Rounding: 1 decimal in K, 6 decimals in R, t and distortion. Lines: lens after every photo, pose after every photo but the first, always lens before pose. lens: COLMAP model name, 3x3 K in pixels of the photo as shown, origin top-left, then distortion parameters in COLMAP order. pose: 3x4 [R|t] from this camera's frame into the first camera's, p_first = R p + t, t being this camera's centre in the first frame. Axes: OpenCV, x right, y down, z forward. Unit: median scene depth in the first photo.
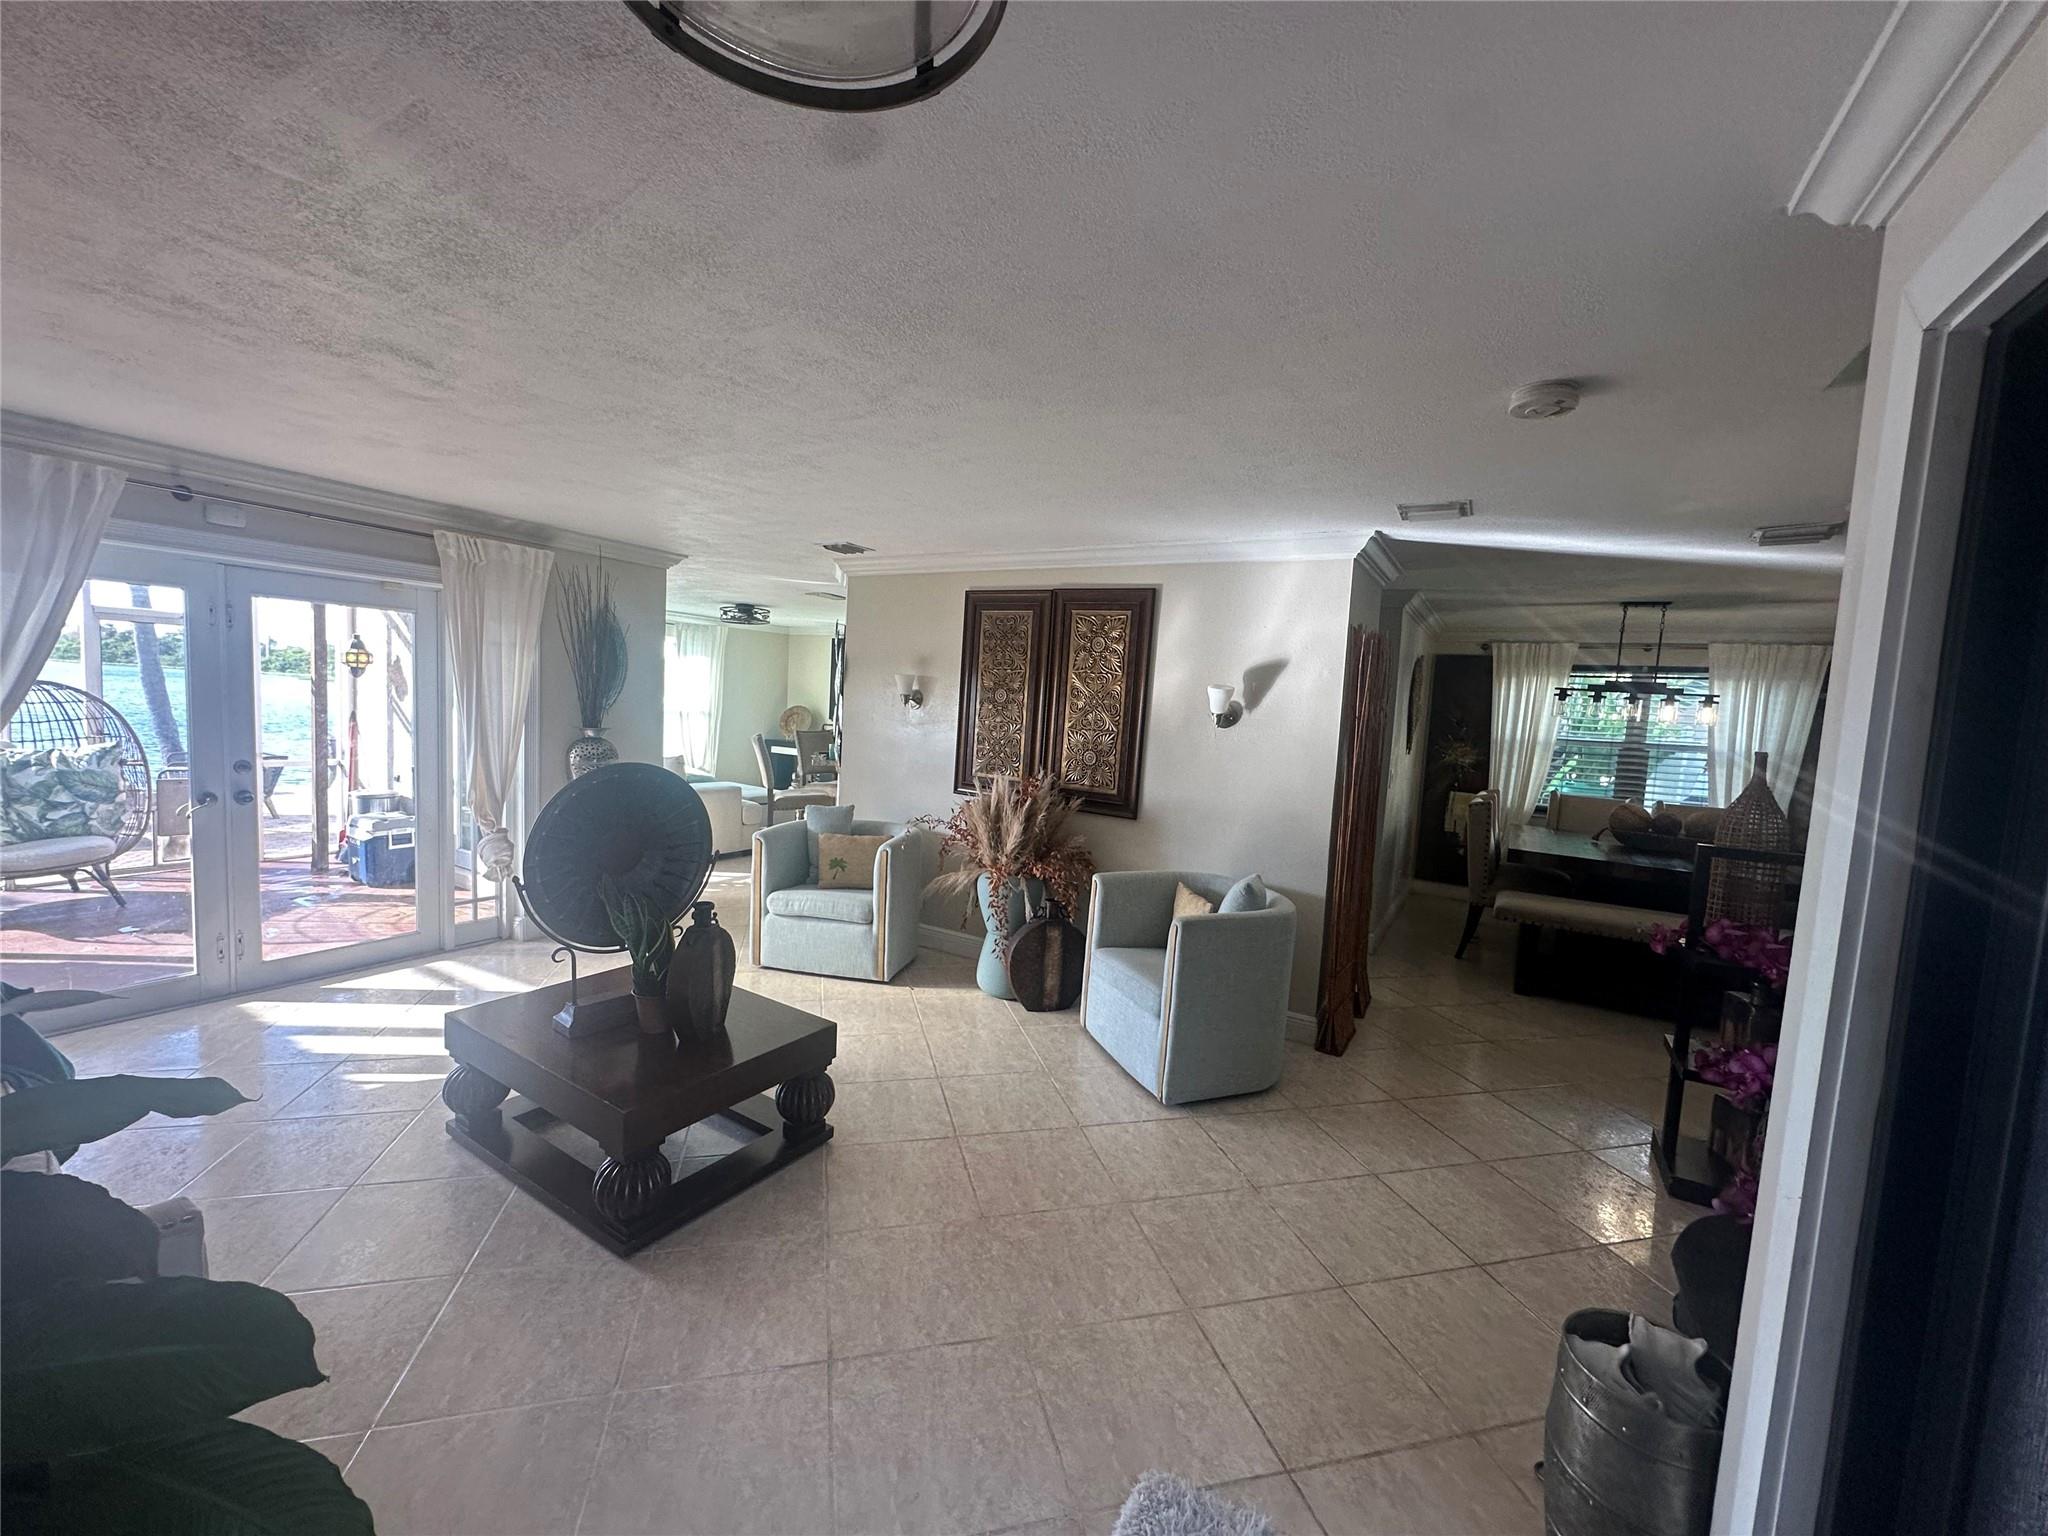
lens RADIAL K [[813.4, 0, 1024.0], [0, 813.4, 768.0], [0, 0, 1]] dist [-0.004421, 0.000470]
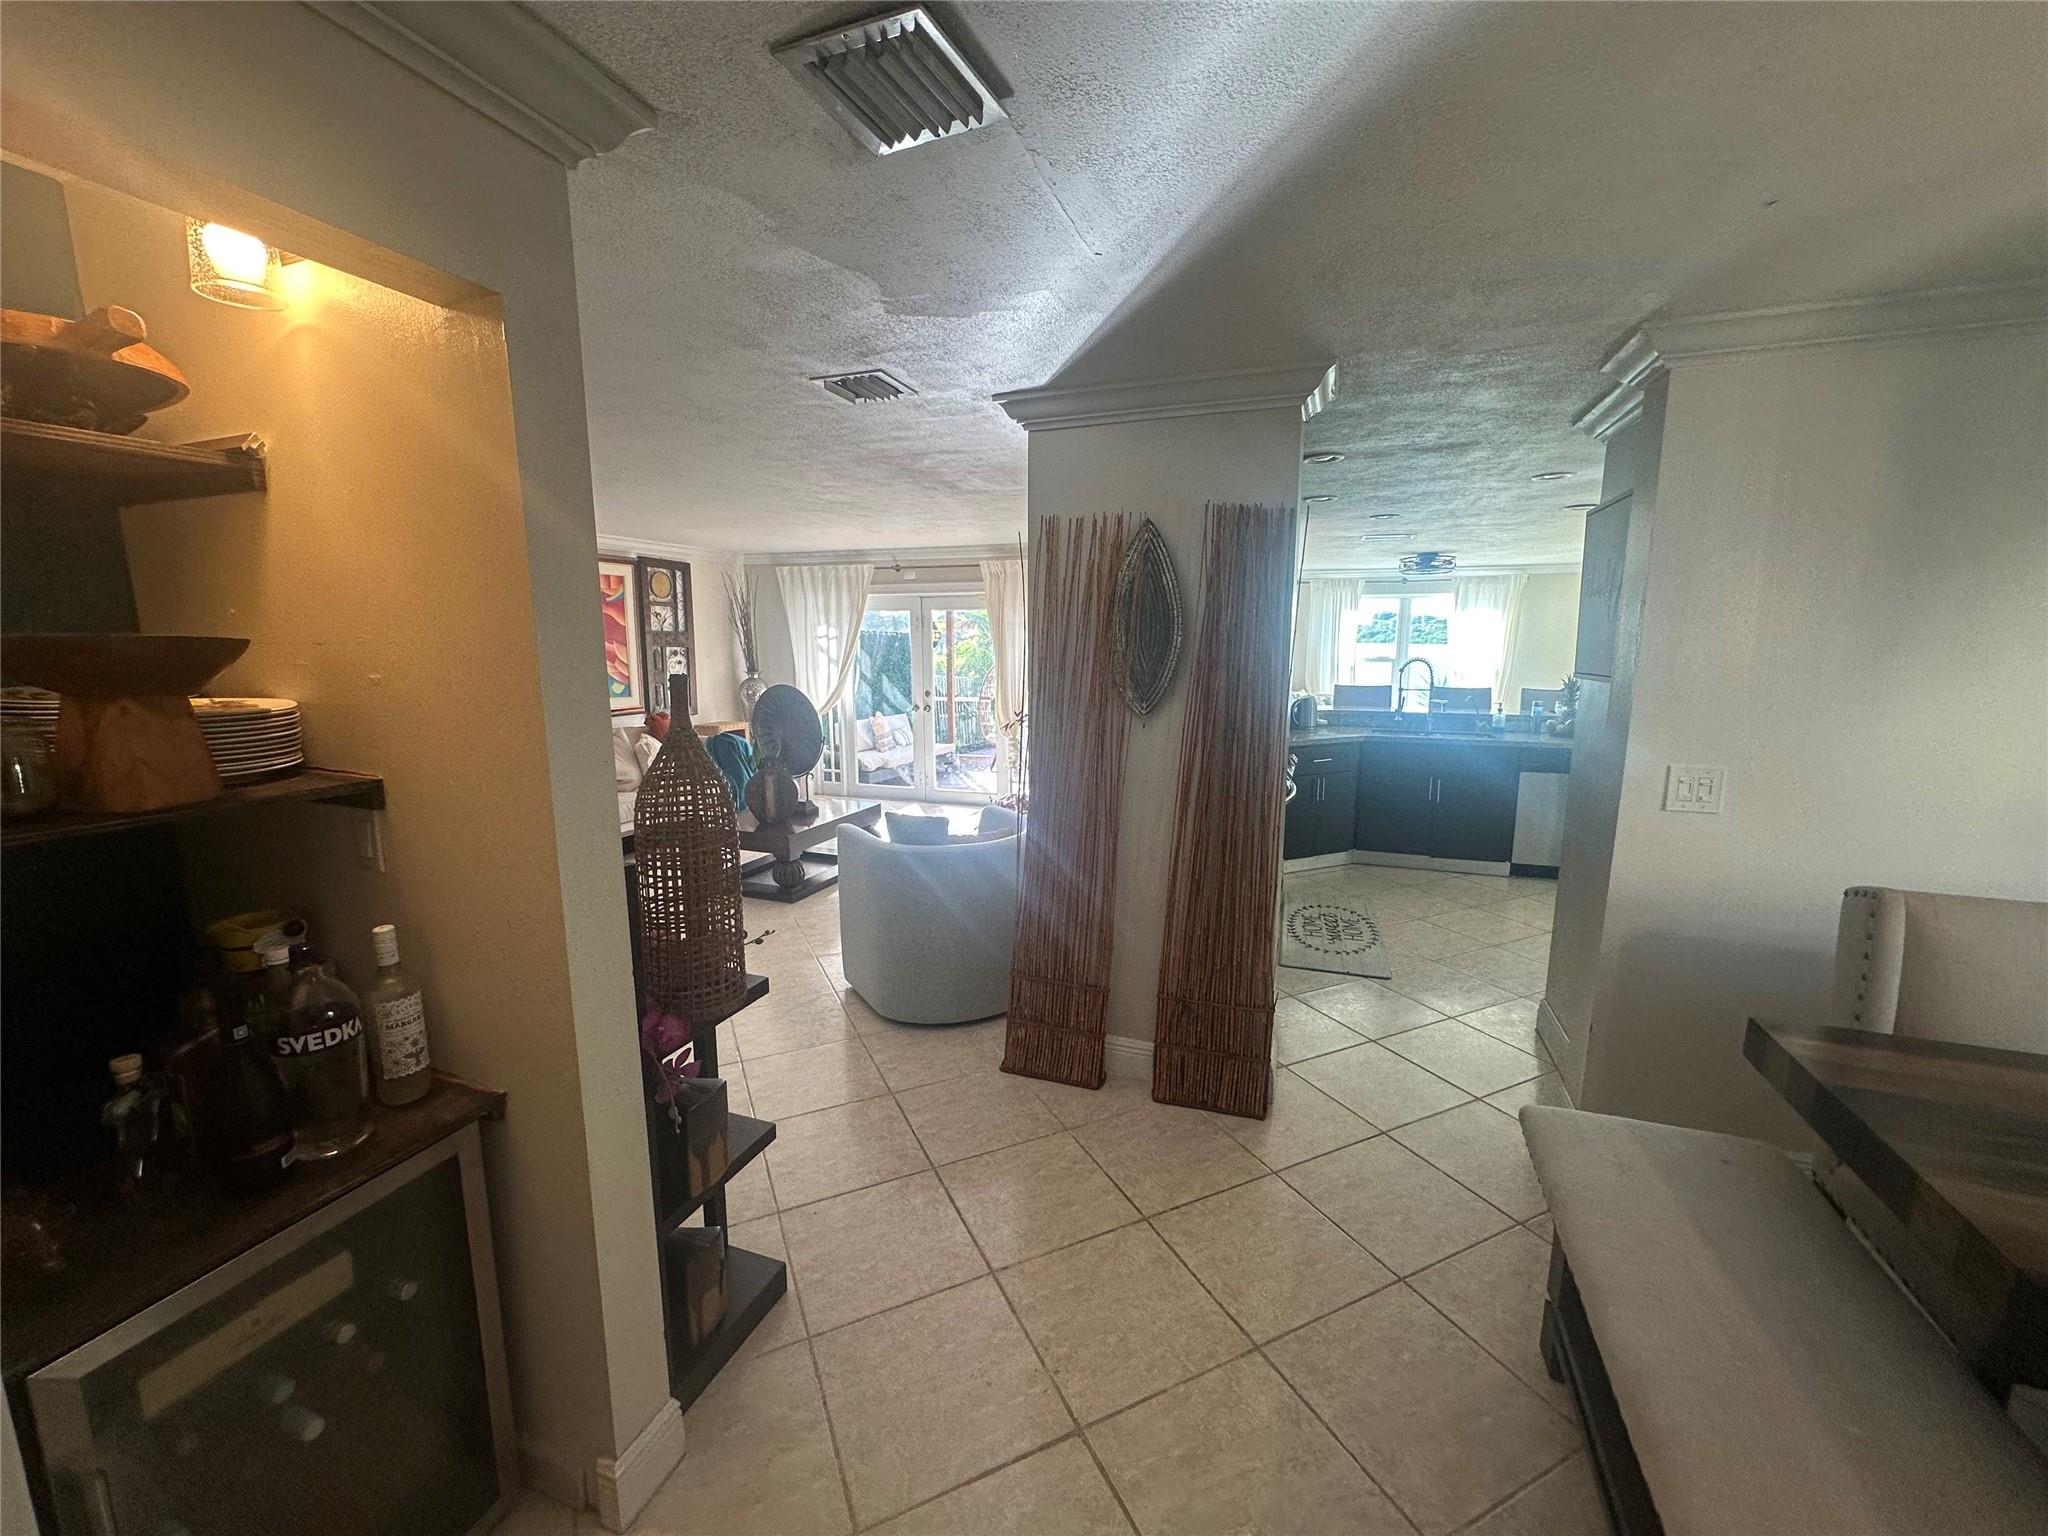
lens RADIAL K [[813.4, 0, 1024.0], [0, 813.4, 768.0], [0, 0, 1]] dist [-0.004421, 0.000470]
pose [[0.187174, 0.102816, -0.976931, 0.841145], [-0.068522, 0.993452, 0.091426, -0.013335], [0.979934, 0.049829, 0.192994, 0.624536]]
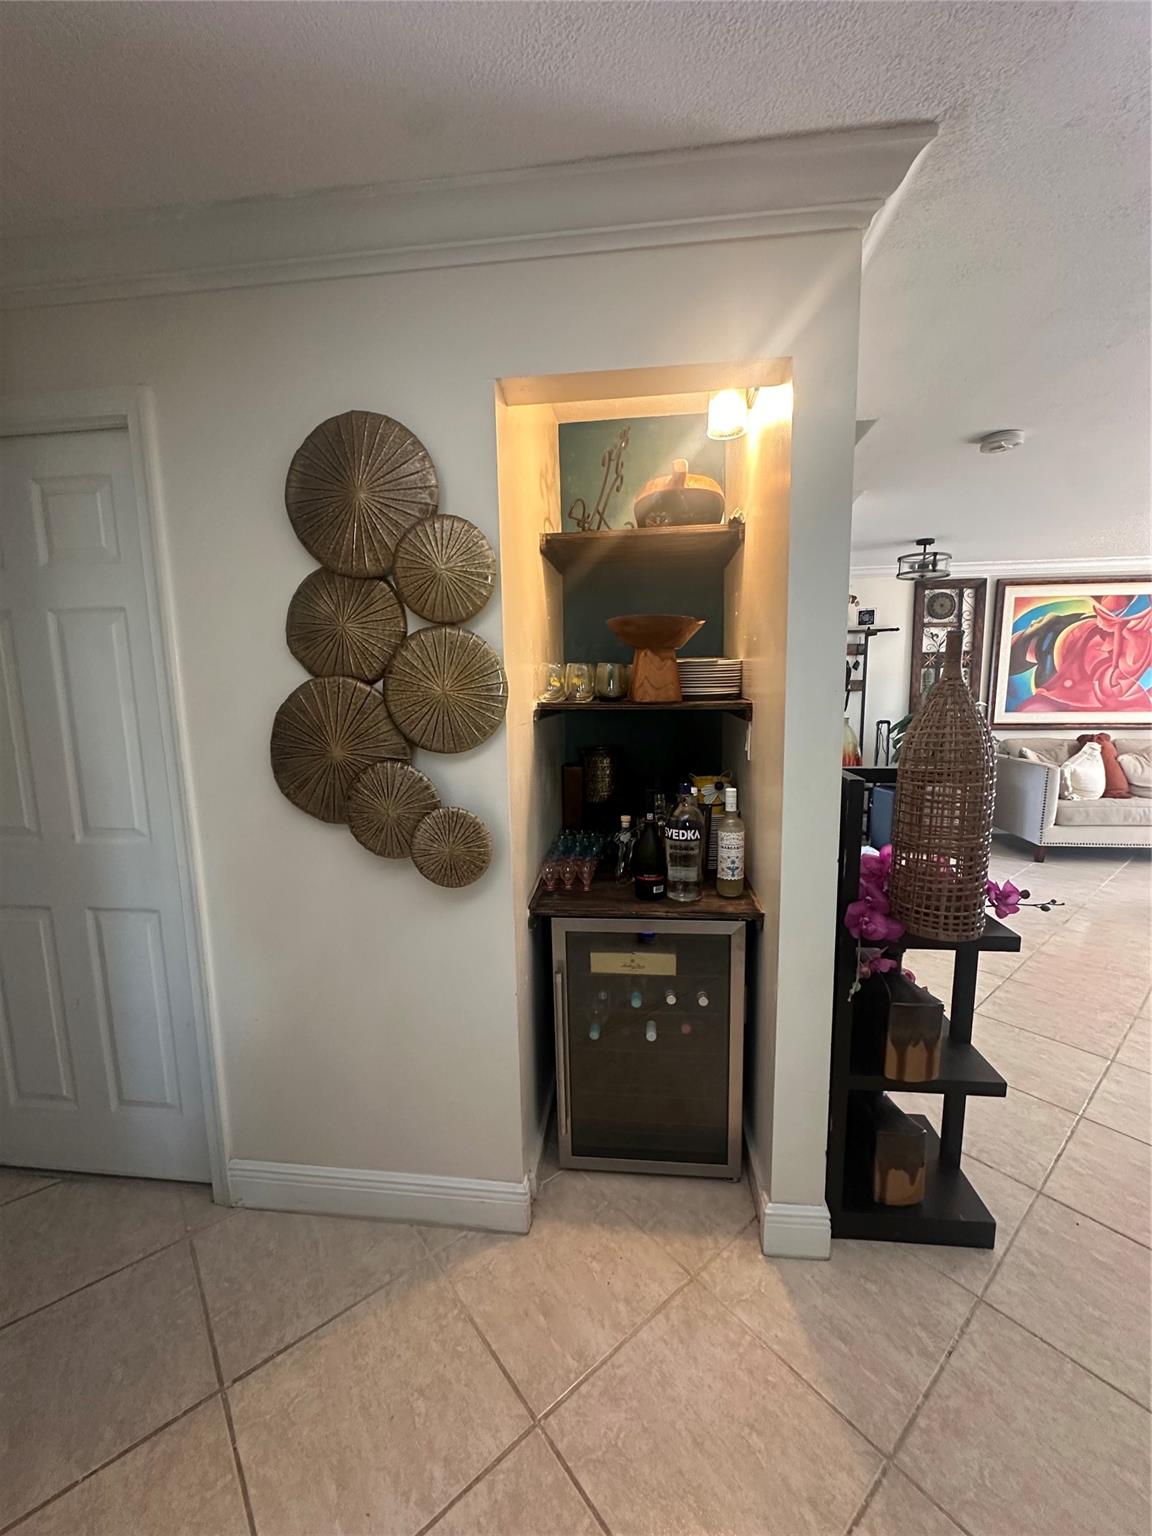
lens RADIAL K [[610.0, 0, 576.0], [0, 610.0, 768.0], [0, 0, 1]] dist [-0.004421, 0.000470]
pose [[-0.906104, 0.021049, -0.422532, 0.761454], [-0.063363, 0.980743, 0.184737, 0.010988], [0.418284, 0.194164, -0.887321, 0.740277]]
